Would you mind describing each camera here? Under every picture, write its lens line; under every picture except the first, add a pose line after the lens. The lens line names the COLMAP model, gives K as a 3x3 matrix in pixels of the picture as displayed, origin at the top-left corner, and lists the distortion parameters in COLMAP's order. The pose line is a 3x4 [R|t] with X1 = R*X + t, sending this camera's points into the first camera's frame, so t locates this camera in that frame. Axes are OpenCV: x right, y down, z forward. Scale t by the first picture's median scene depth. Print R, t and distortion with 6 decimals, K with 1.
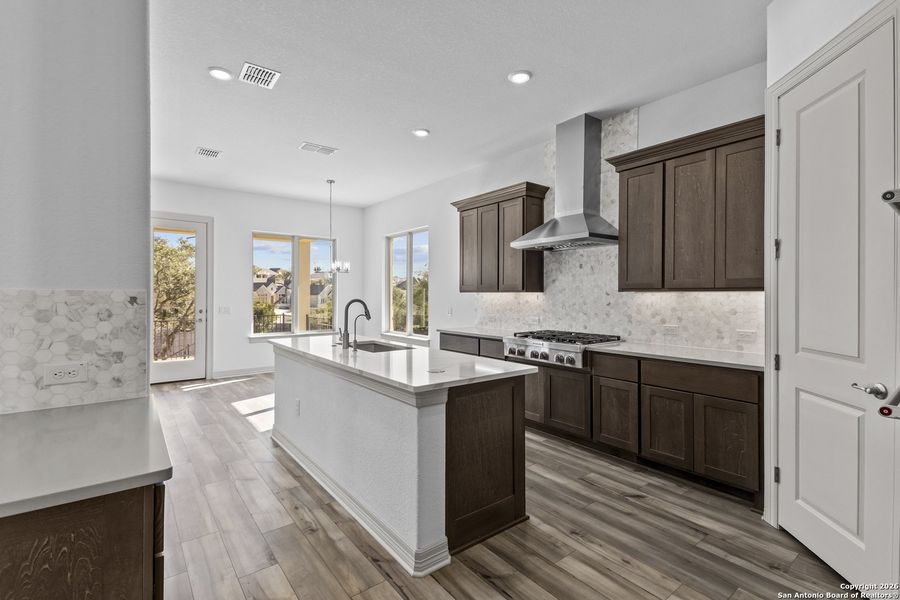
lens RADIAL K [[414.9, 0, 455.1], [0, 414.9, 292.1], [0, 0, 1]] dist [0.036135, 0.000109]
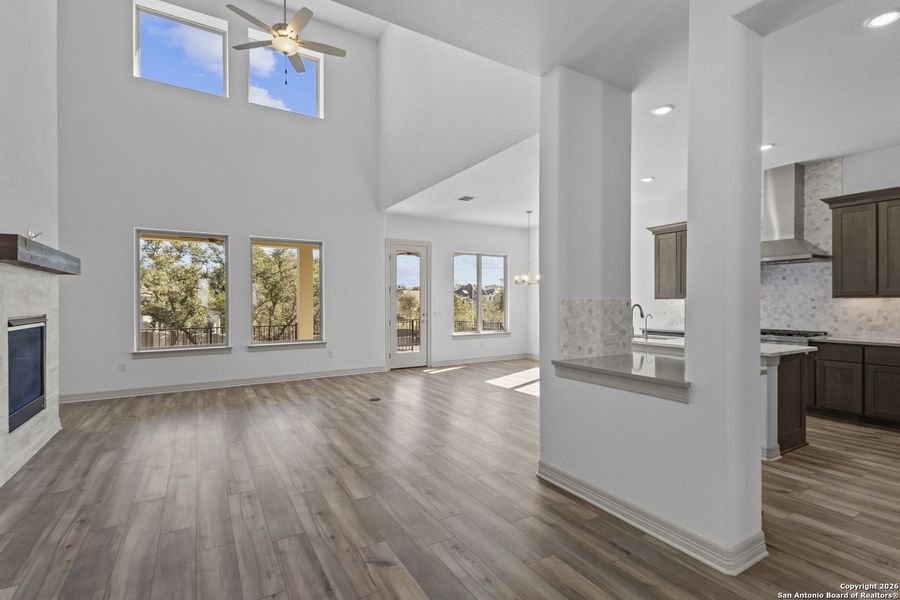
lens RADIAL K [[420.2, 0, 450.7], [0, 420.2, 298.0], [0, 0, 1]] dist [0.041363, -0.022266]
pose [[0.992154, -0.005578, -0.124900, -0.613675], [0.005289, 0.999983, -0.002645, -0.003380], [0.124912, 0.001964, 0.992166, -0.482790]]
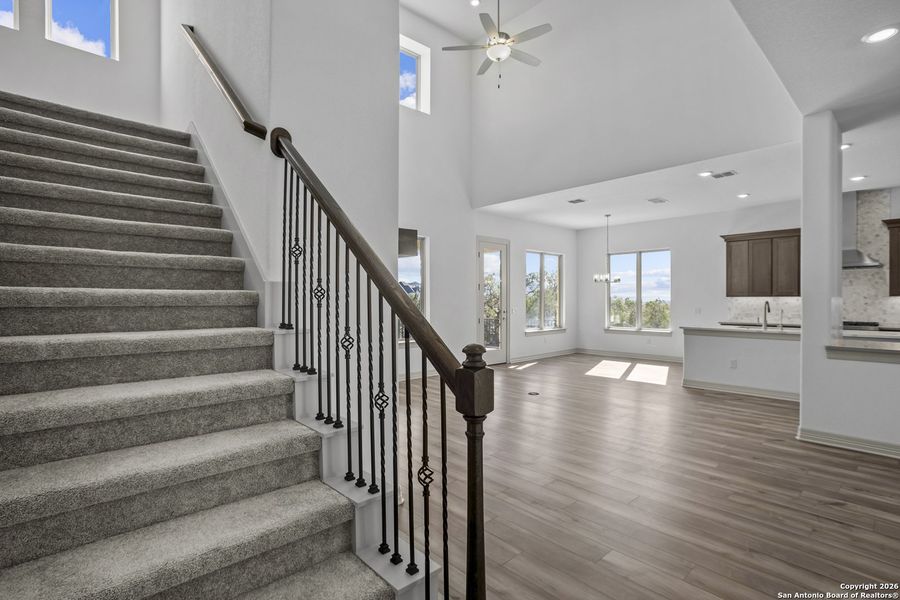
lens RADIAL K [[436.4, 0, 454.0], [0, 436.4, 291.9], [0, 0, 1]] dist [-0.053757, 0.026543]
pose [[0.997339, -0.001093, 0.072898, -1.464204], [0.001926, 0.999934, -0.011349, -0.001894], [-0.072880, 0.011460, 0.997275, -0.599078]]
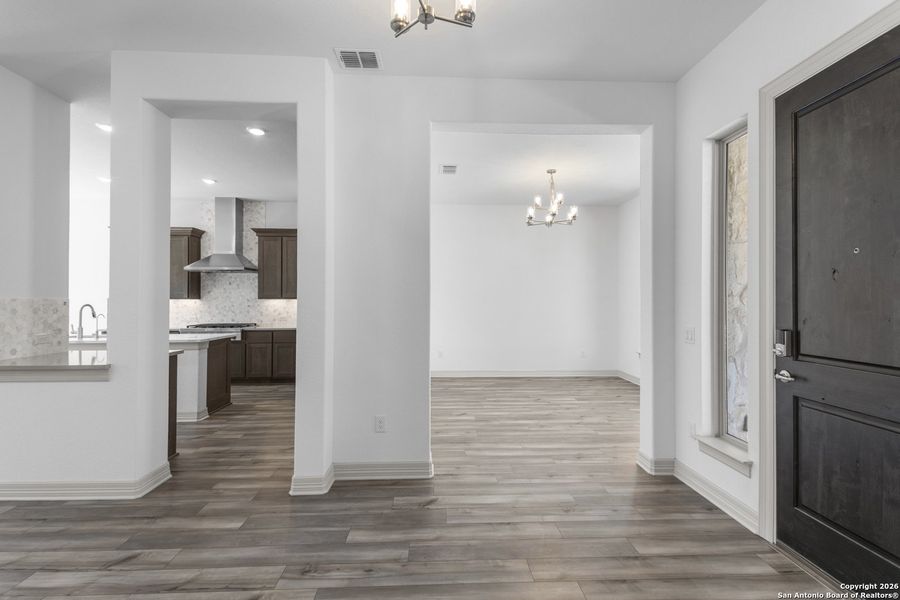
lens RADIAL K [[420.2, 0, 450.7], [0, 420.2, 298.0], [0, 0, 1]] dist [0.041363, -0.022266]
pose [[0.584105, 0.003175, 0.811672, -0.621682], [-0.002194, 0.999995, -0.002333, -0.003070], [-0.811675, -0.000418, 0.584109, -0.786668]]
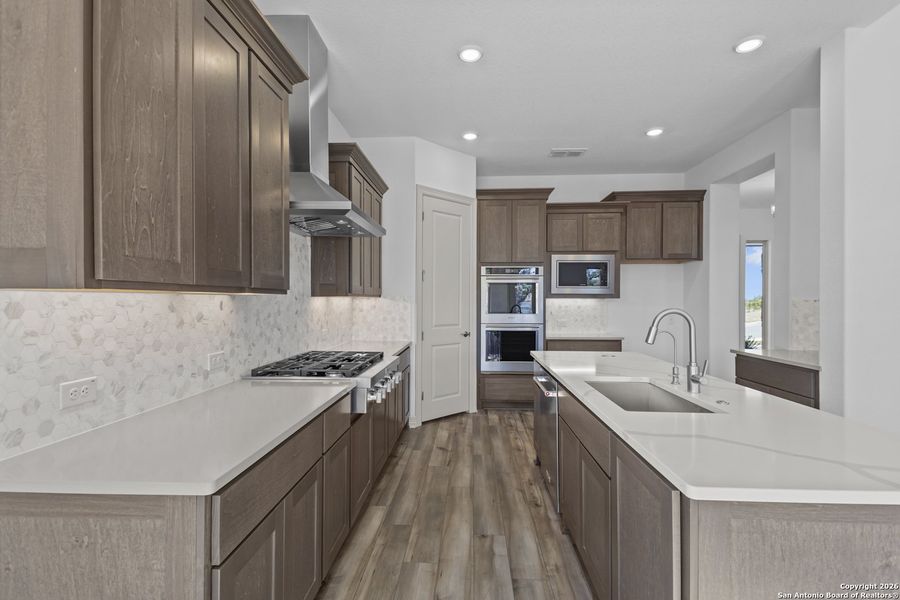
lens RADIAL K [[436.4, 0, 454.0], [0, 436.4, 291.9], [0, 0, 1]] dist [-0.053757, 0.026543]
pose [[-0.764430, 0.006662, 0.644672, -0.353659], [-0.007260, 0.999794, -0.018941, 0.005847], [-0.644665, -0.019159, -0.764225, 1.462368]]
